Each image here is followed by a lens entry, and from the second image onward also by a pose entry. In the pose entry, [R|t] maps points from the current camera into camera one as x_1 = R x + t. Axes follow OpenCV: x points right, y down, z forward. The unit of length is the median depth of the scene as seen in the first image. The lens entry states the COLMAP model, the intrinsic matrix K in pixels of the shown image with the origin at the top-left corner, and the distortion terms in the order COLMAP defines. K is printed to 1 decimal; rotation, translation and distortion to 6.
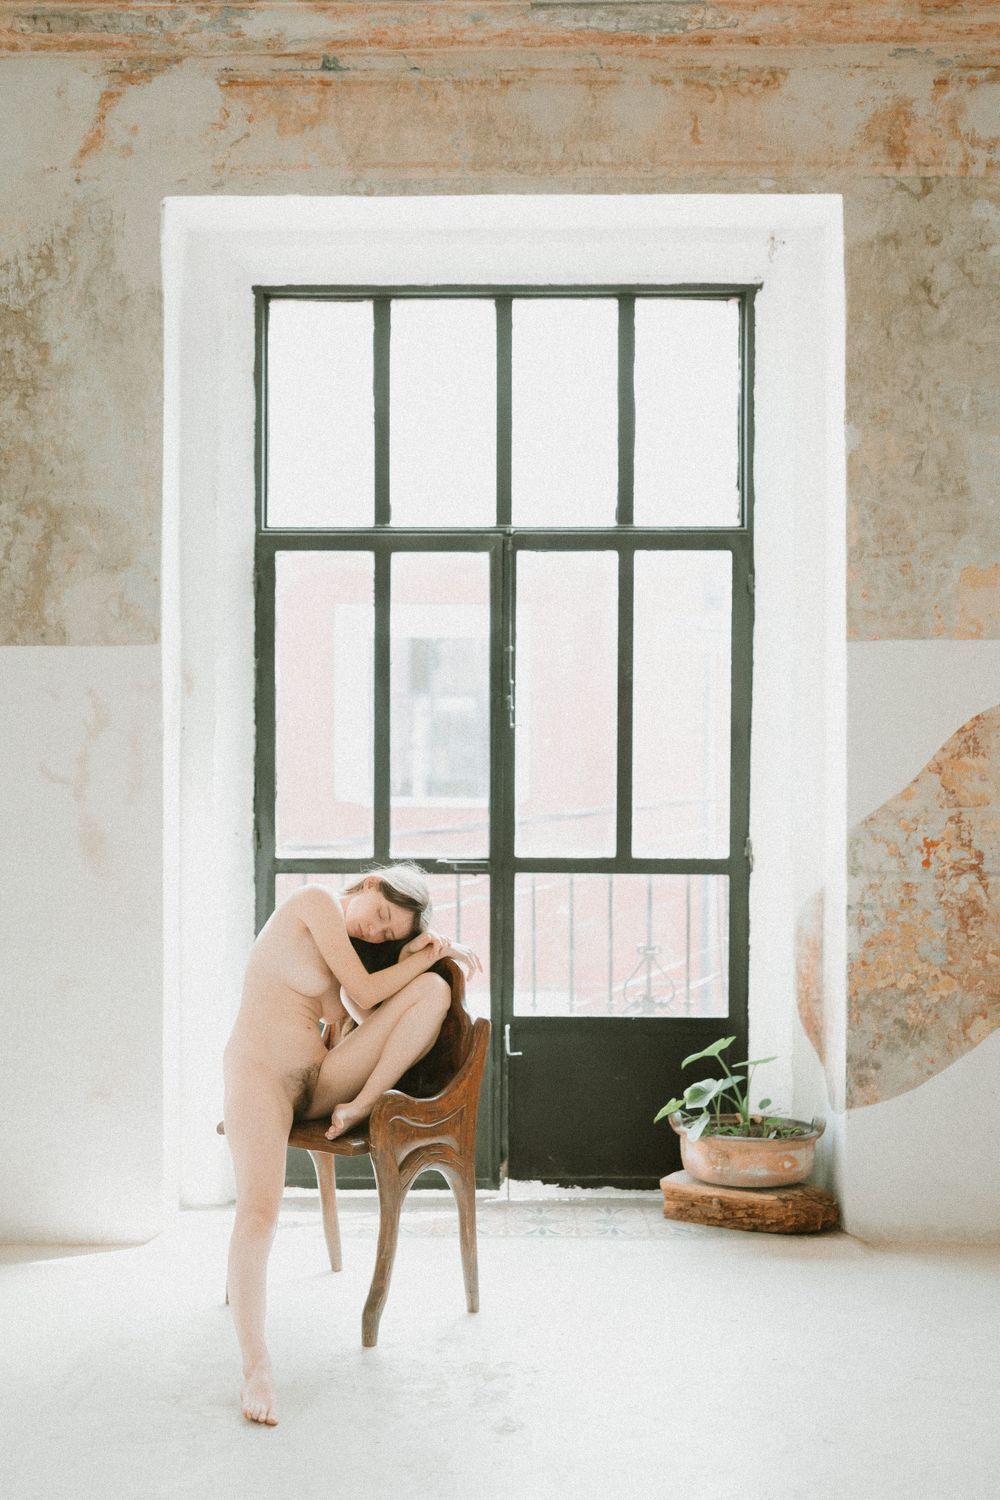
lens RADIAL K [[1754.6, 0, 500.0], [0, 1754.6, 750.0], [0, 0, 1]] dist [-0.018467, 0.034054]
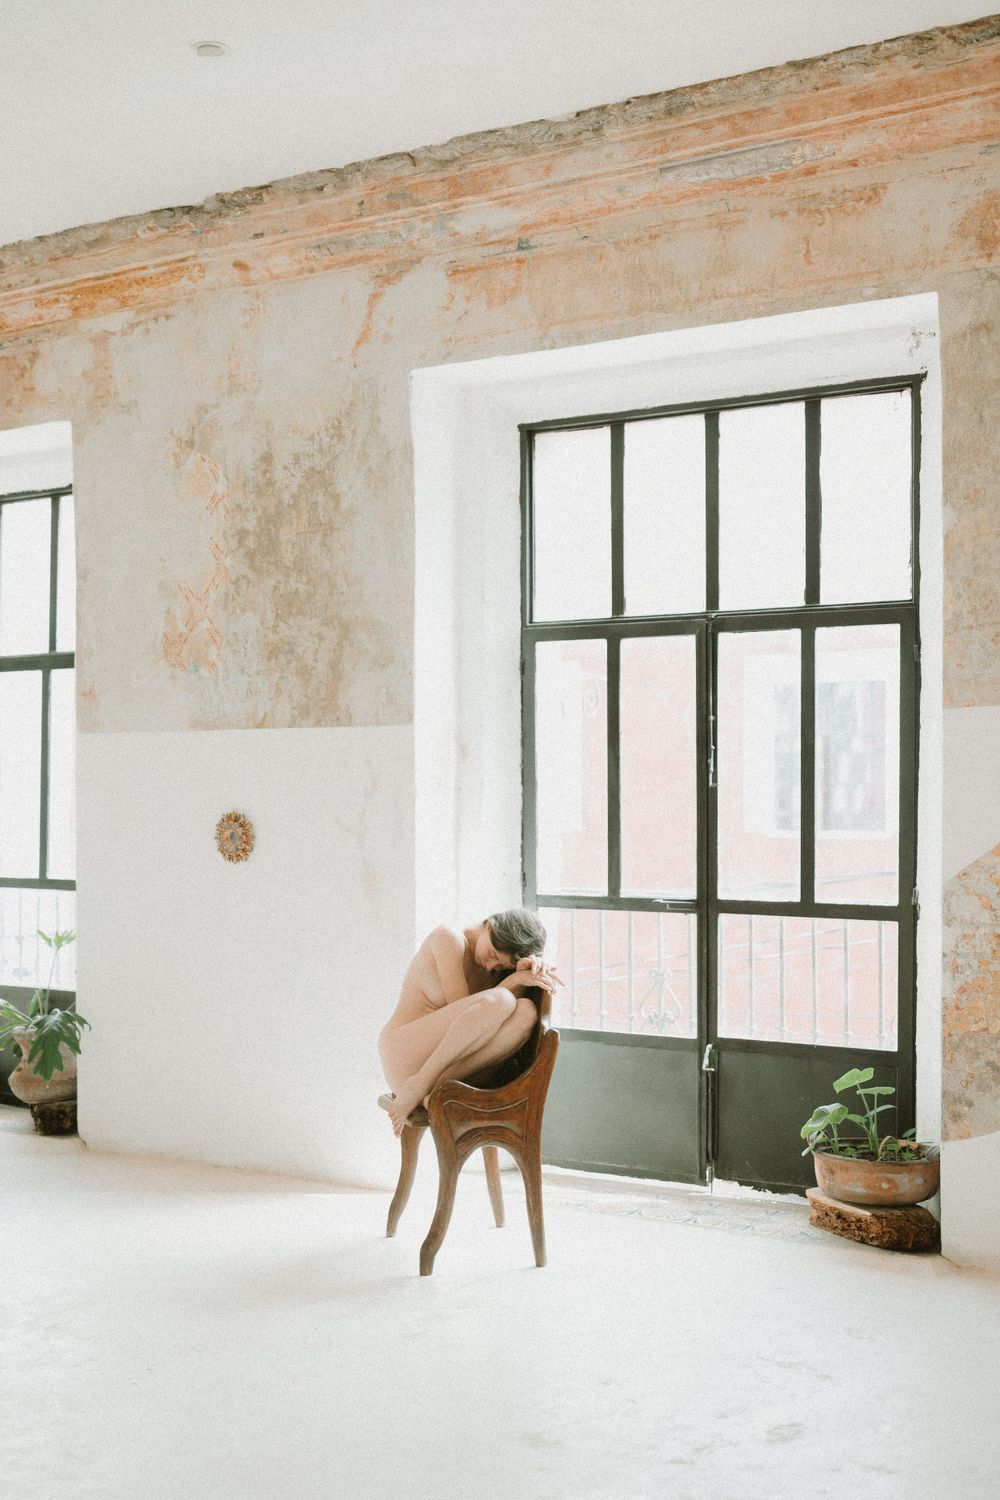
lens RADIAL K [[1697.7, 0, 500.0], [0, 1697.7, 812.5], [0, 0, 1]] dist [-0.014484, 0.032565]
pose [[0.870776, 0.004015, -0.491664, 0.467941], [0.004871, 0.999847, 0.016791, -0.016552], [0.491656, -0.017016, 0.870623, -0.041498]]
